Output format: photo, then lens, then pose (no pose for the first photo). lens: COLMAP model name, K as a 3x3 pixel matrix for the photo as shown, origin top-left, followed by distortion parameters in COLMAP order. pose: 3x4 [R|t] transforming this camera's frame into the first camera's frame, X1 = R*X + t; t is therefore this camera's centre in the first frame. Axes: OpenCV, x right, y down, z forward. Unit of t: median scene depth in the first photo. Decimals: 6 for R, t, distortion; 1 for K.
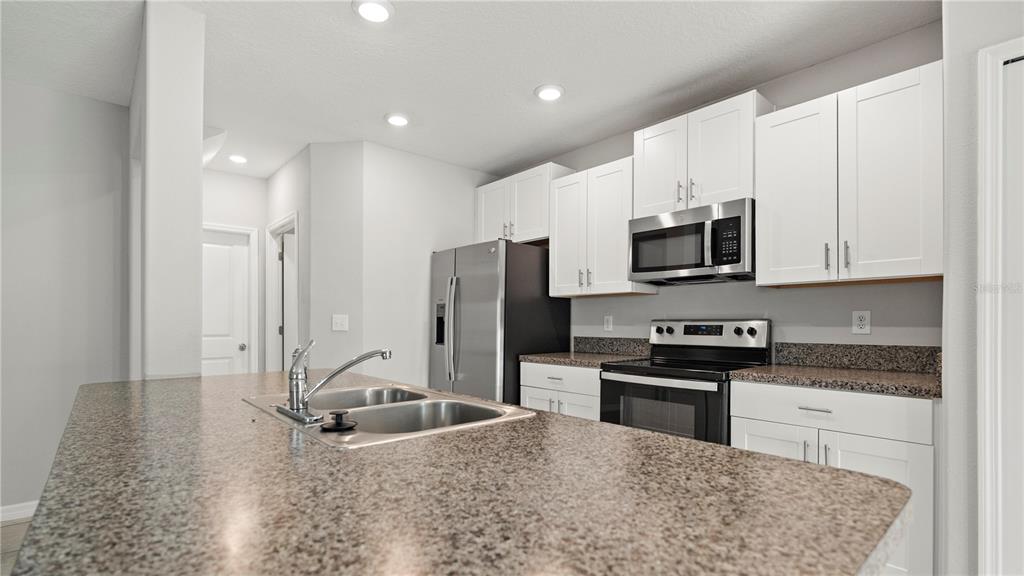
lens RADIAL K [[465.2, 0, 515.6], [0, 465.2, 323.0], [0, 0, 1]] dist [-0.003306, -0.000079]
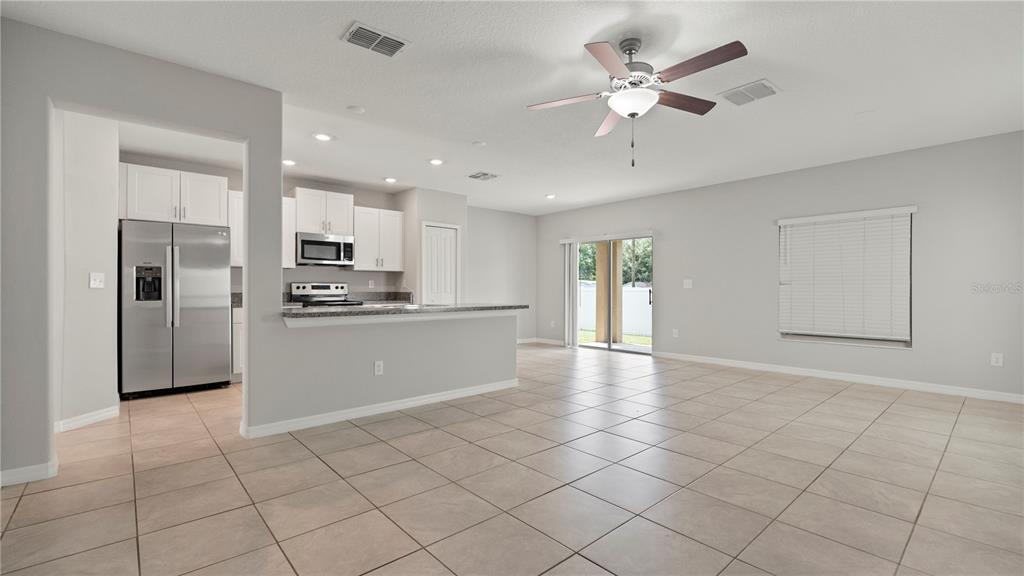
lens RADIAL K [[443.6, 0, 512.9], [0, 443.6, 288.5], [0, 0, 1]] dist [-0.005006, -0.000151]
pose [[0.002960, 0.002270, 0.999993, -1.697951], [0.001494, 0.999996, -0.002274, 0.027210], [-0.999995, 0.001500, 0.002957, 0.078928]]
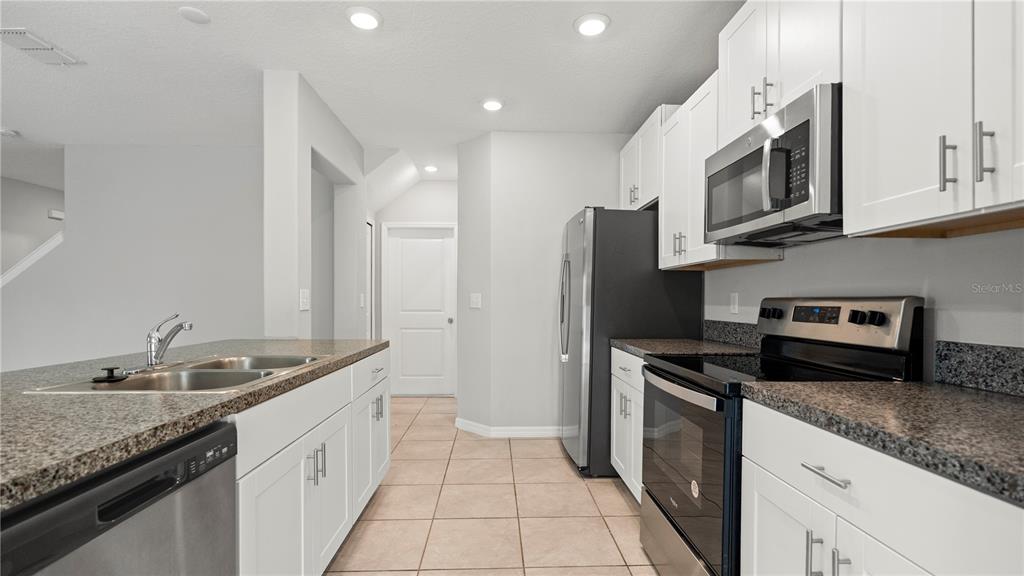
lens RADIAL K [[455.0, 0, 516.7], [0, 455.0, 297.7], [0, 0, 1]] dist [-0.003758, 0.000012]
pose [[0.770989, -0.000020, -0.636848, 0.479764], [-0.006330, 0.999950, -0.007695, 0.000256], [0.636817, 0.009964, 0.770951, 0.278789]]
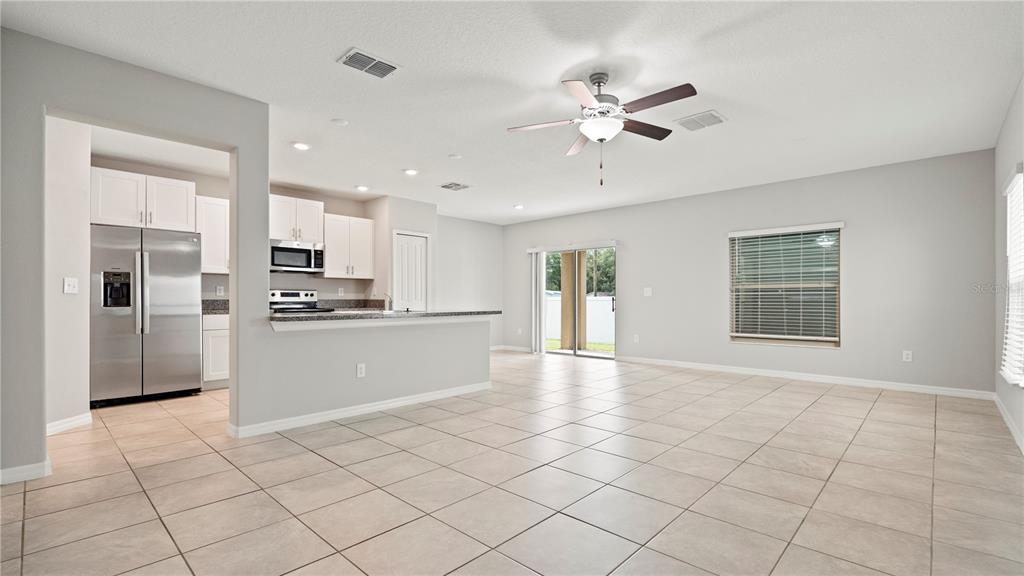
lens RADIAL K [[455.0, 0, 516.7], [0, 455.0, 297.7], [0, 0, 1]] dist [-0.003758, 0.000012]
pose [[-0.092187, 0.004509, 0.995732, -1.828117], [0.002611, 0.999987, -0.004286, 0.041843], [-0.995738, 0.002205, -0.092197, 0.131163]]
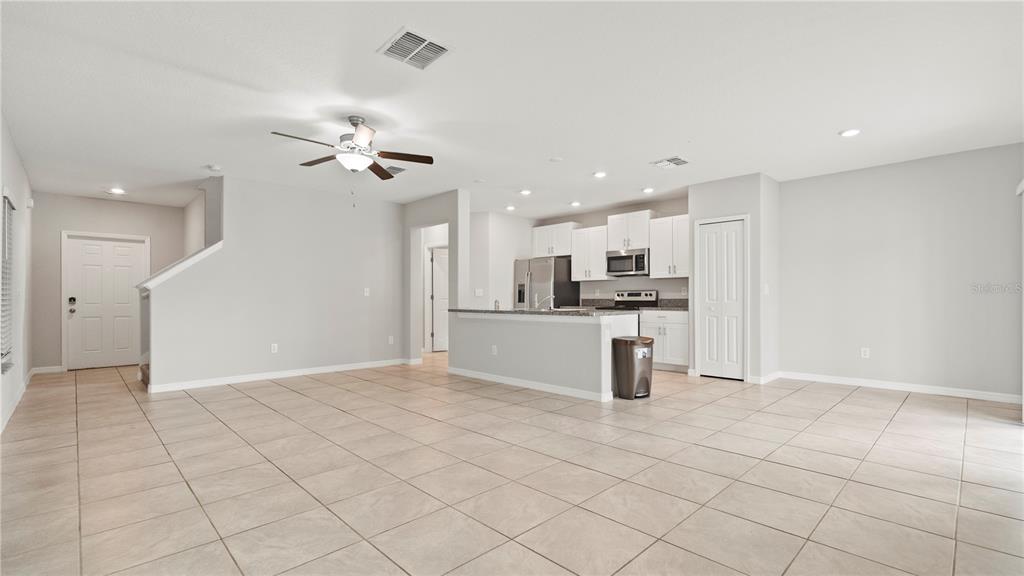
lens RADIAL K [[455.0, 0, 516.7], [0, 455.0, 297.7], [0, 0, 1]] dist [-0.003758, 0.000012]
pose [[0.998994, -0.002188, 0.044780, -0.365312], [0.002348, 0.999991, -0.003526, 0.039818], [-0.044772, 0.003628, 0.998991, -1.502133]]
